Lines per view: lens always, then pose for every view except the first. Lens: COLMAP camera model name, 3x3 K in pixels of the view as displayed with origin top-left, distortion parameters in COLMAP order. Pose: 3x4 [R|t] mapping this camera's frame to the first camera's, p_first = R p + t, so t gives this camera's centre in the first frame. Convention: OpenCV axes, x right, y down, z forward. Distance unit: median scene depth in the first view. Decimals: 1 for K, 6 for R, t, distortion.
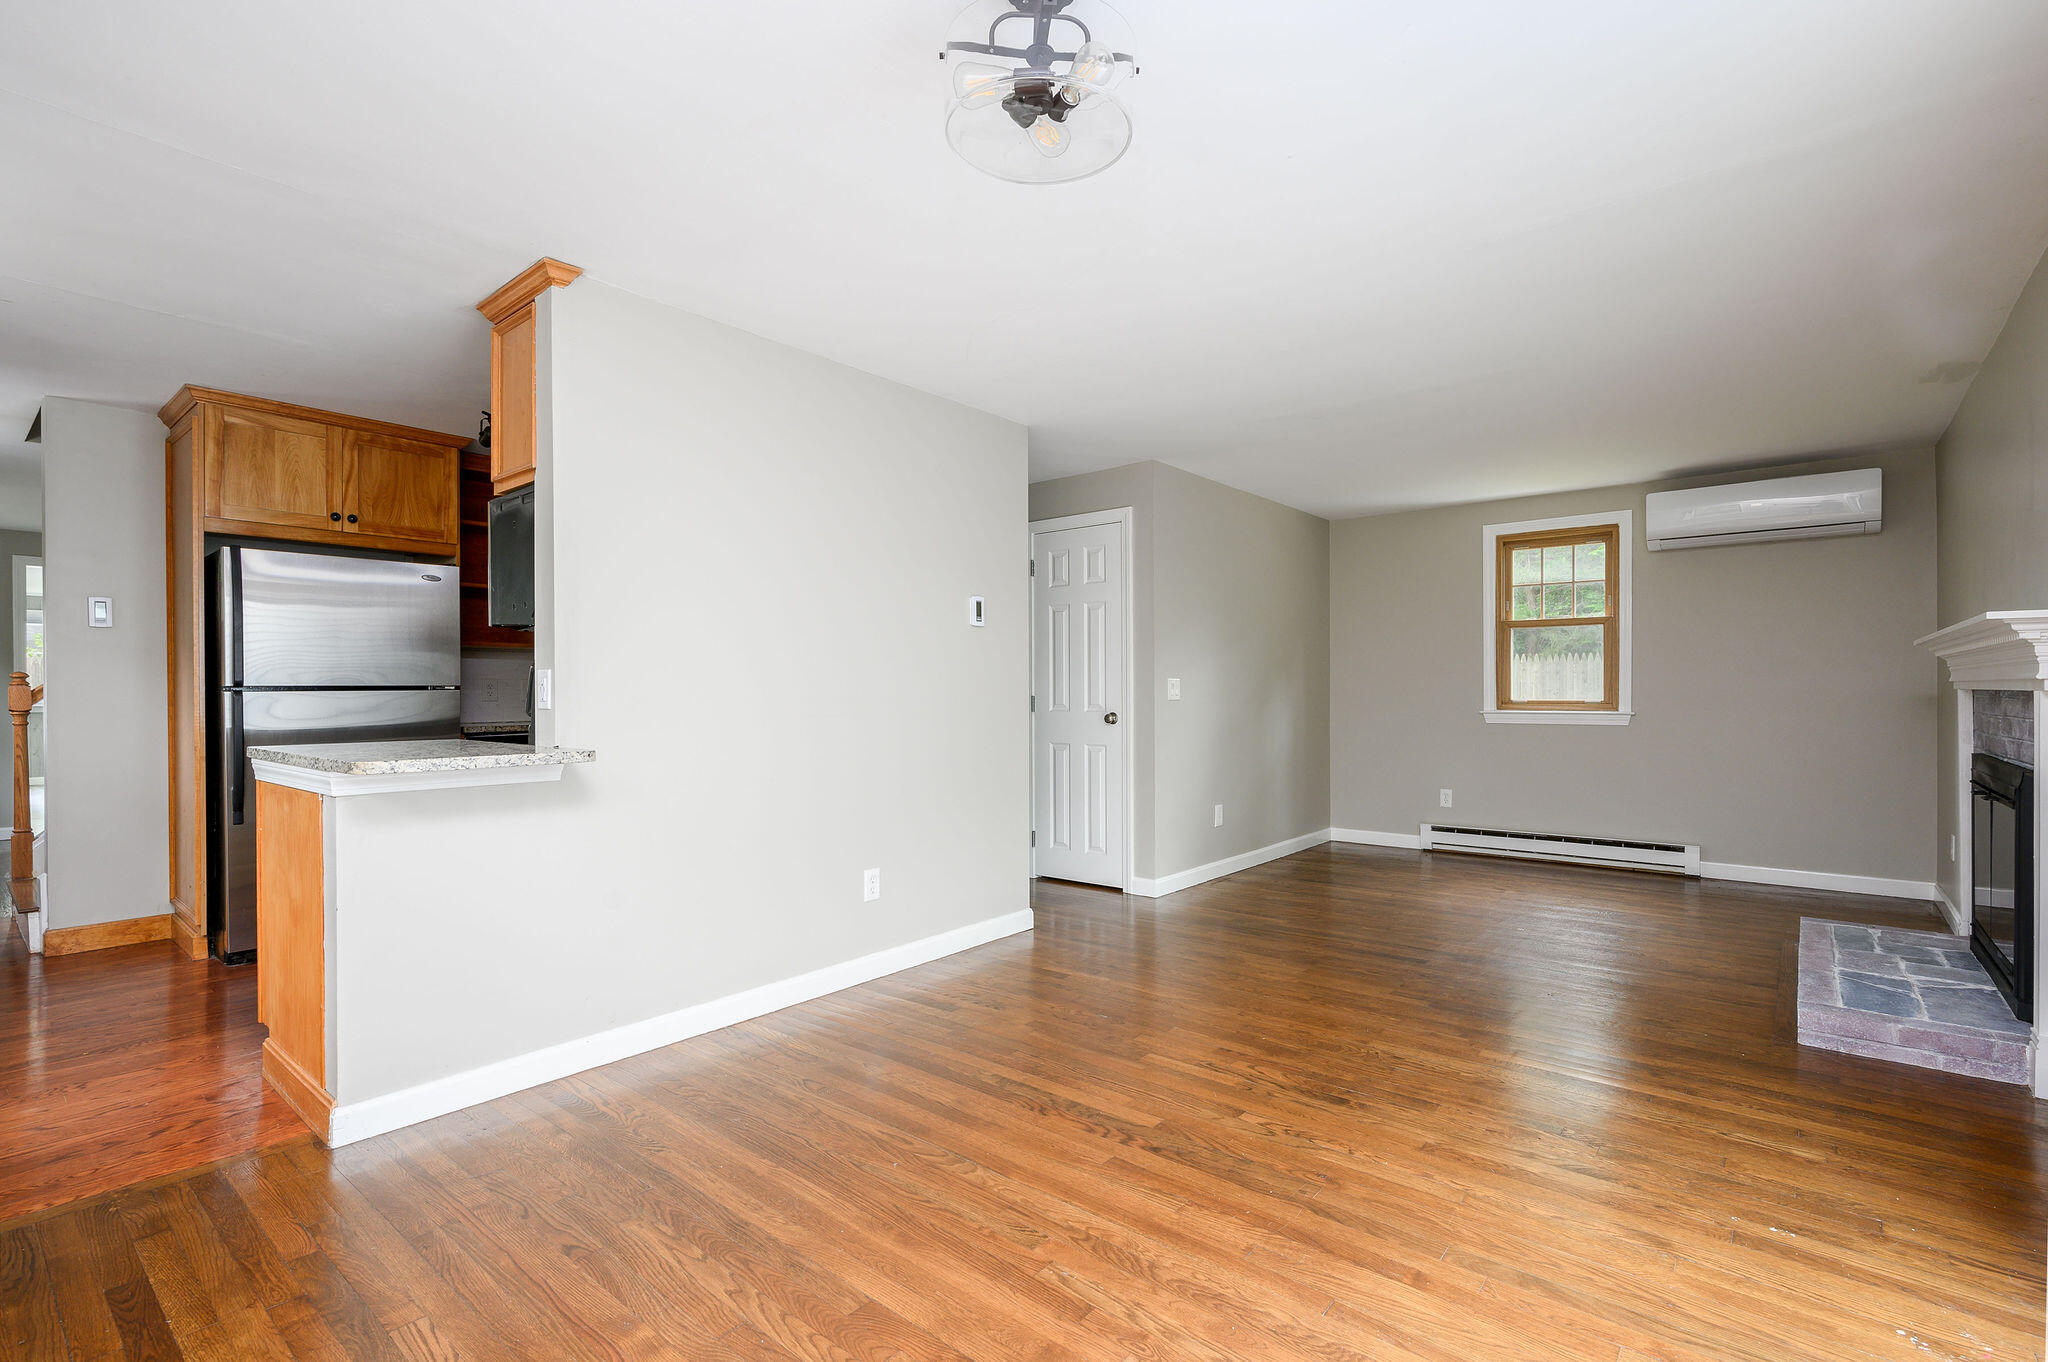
lens RADIAL K [[936.3, 0, 1026.4], [0, 936.3, 694.7], [0, 0, 1]] dist [-0.001307, -0.000088]
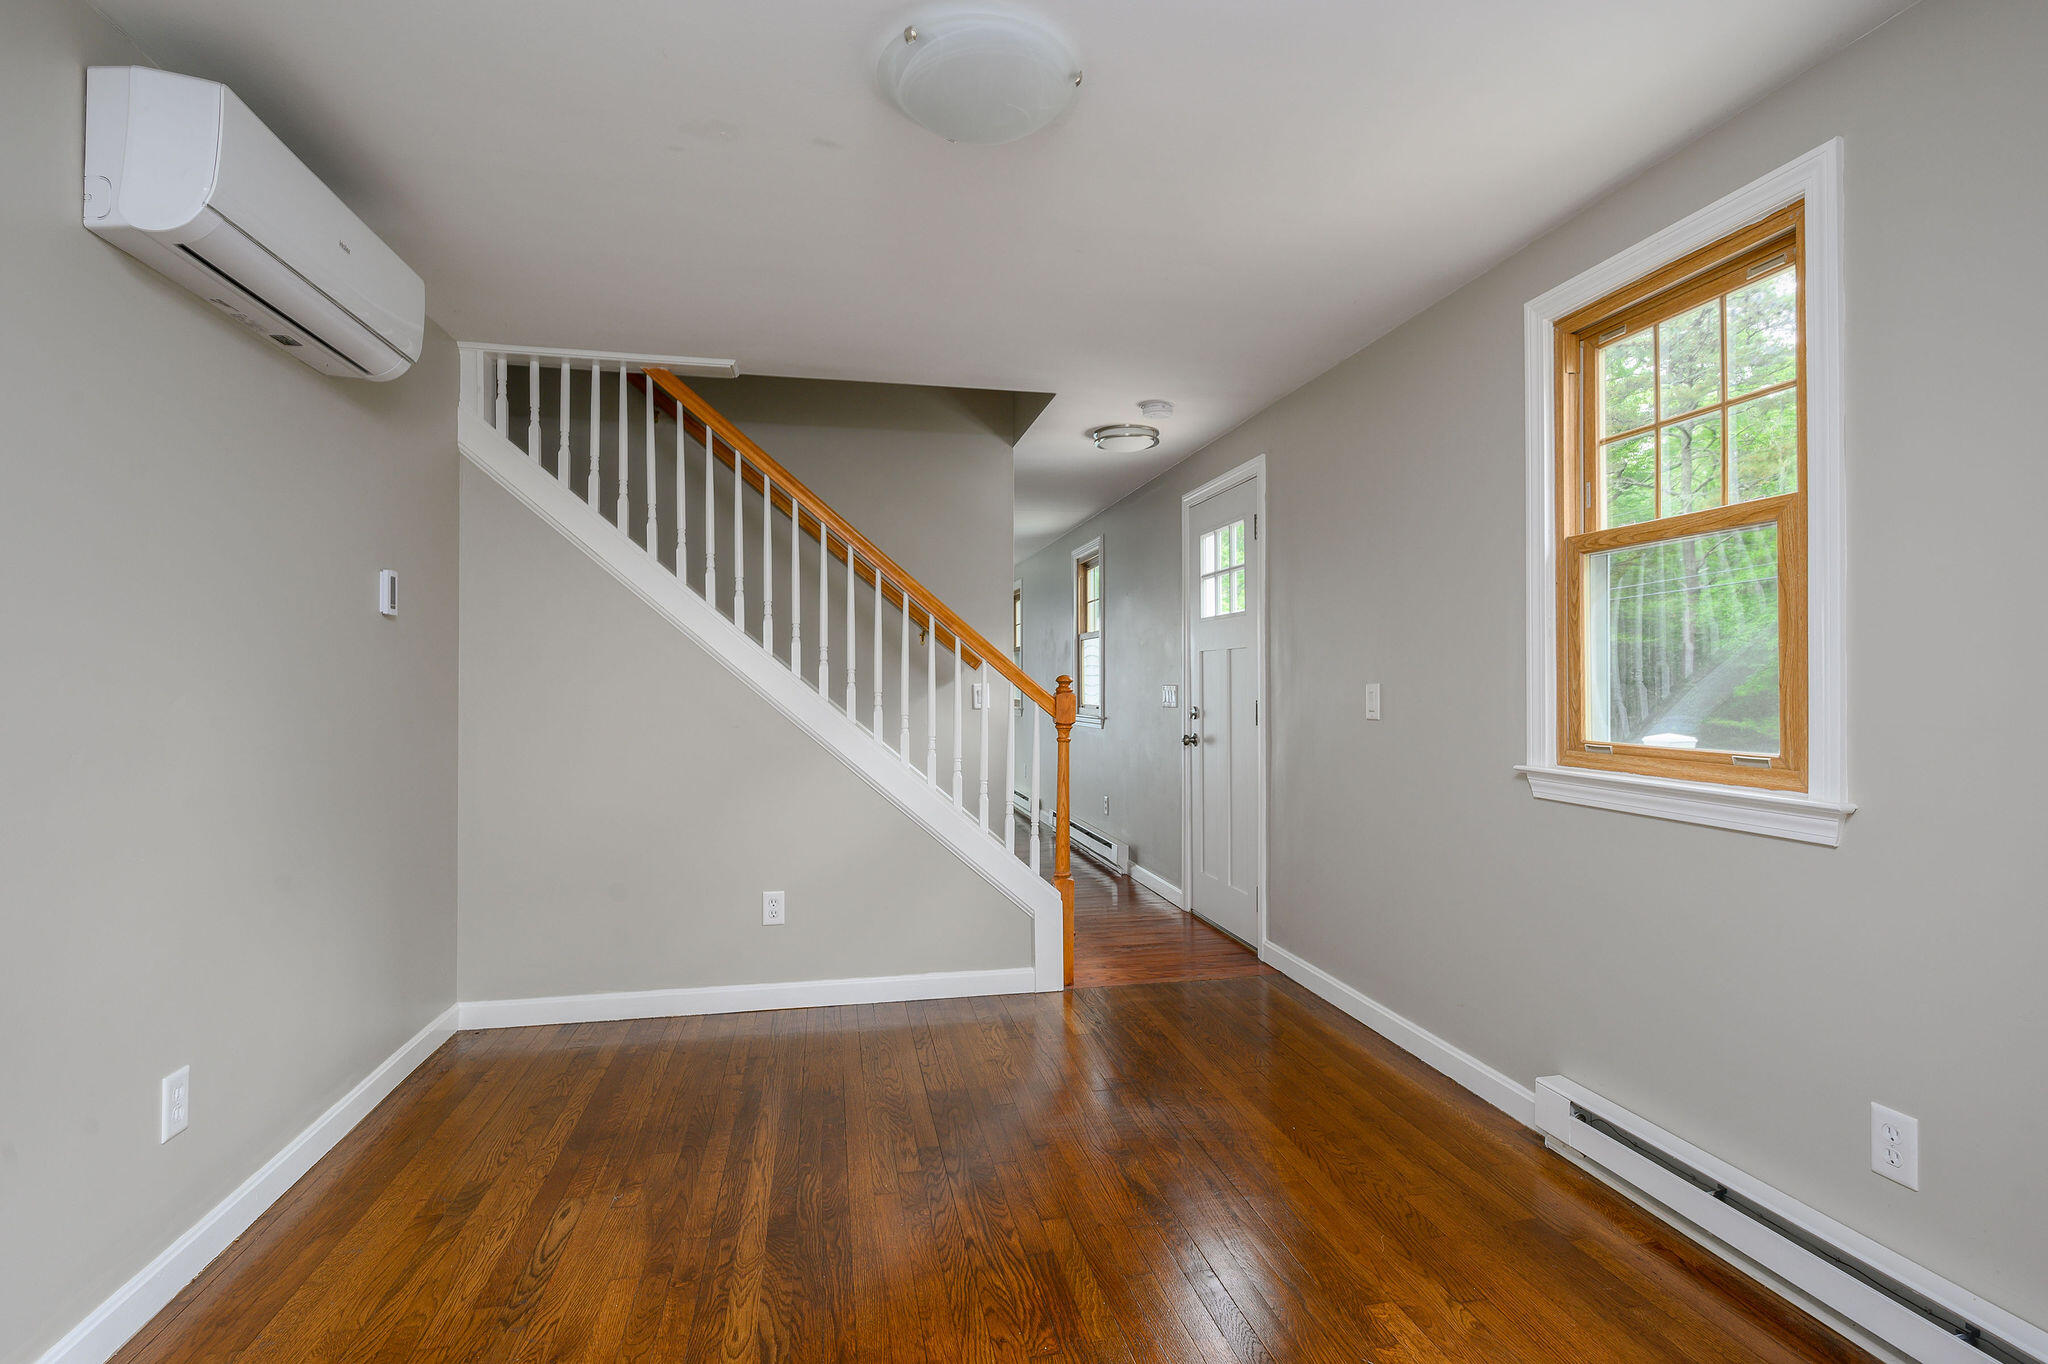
lens RADIAL K [[956.7, 0, 1025.5], [0, 956.7, 679.7], [0, 0, 1]] dist [-0.001790, 0.000228]
pose [[0.773955, 0.004552, -0.633224, 0.673323], [-0.007640, 0.999968, -0.002151, -0.018546], [0.633195, 0.006502, 0.773965, 0.629304]]
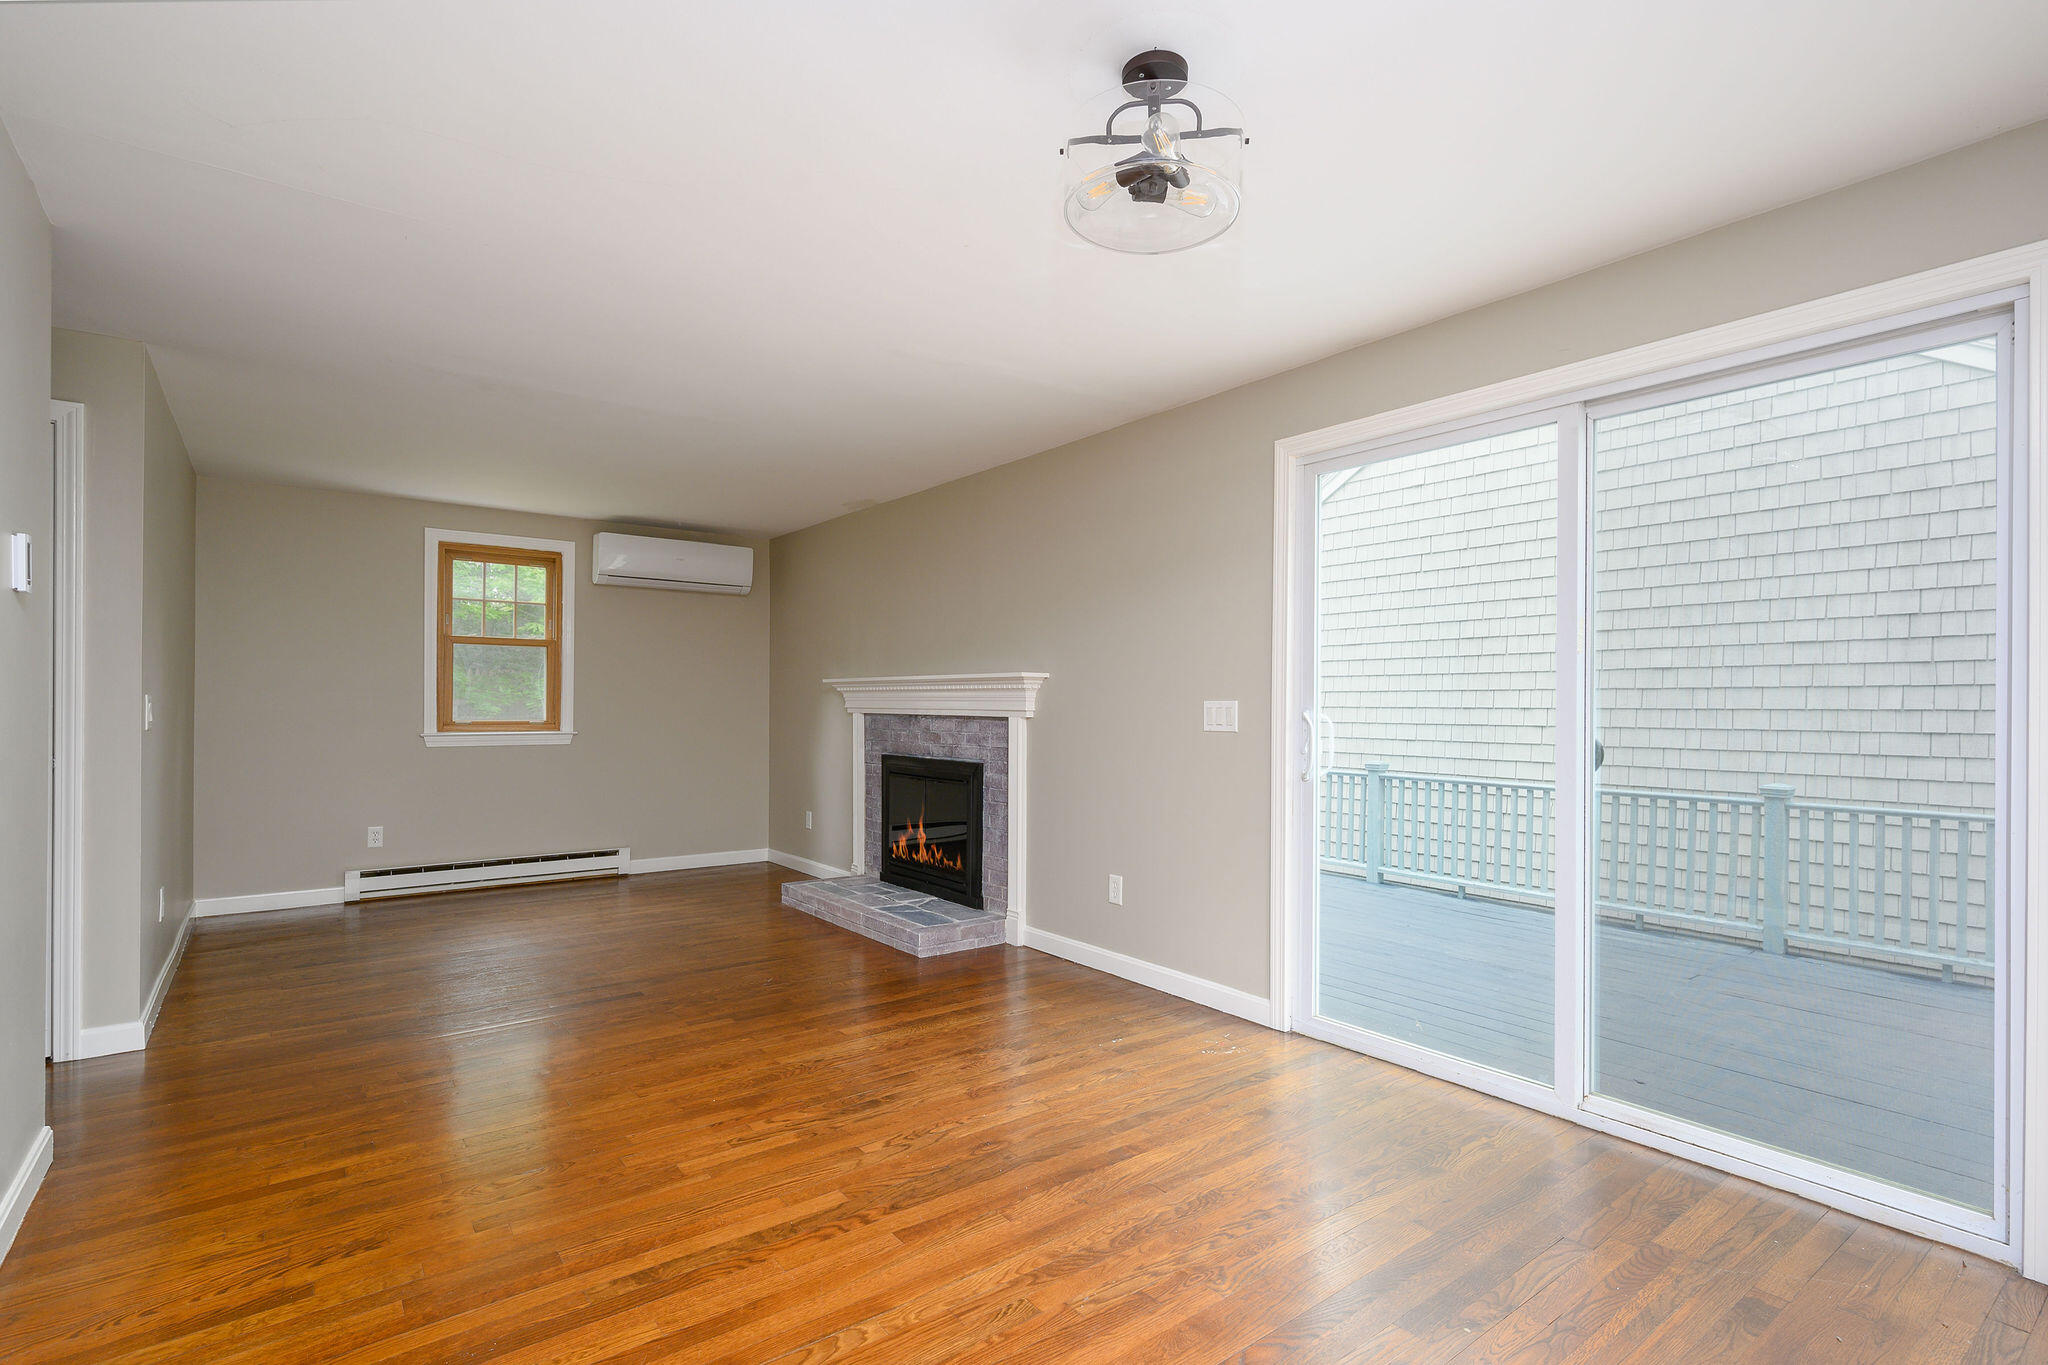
lens RADIAL K [[969.1, 0, 1016.0], [0, 969.1, 699.2], [0, 0, 1]] dist [0.001195, 0.000321]
pose [[0.227675, 0.010100, 0.973685, -0.332271], [-0.002895, 0.999949, -0.009696, -0.009434], [-0.973733, -0.000611, 0.227693, 0.271621]]
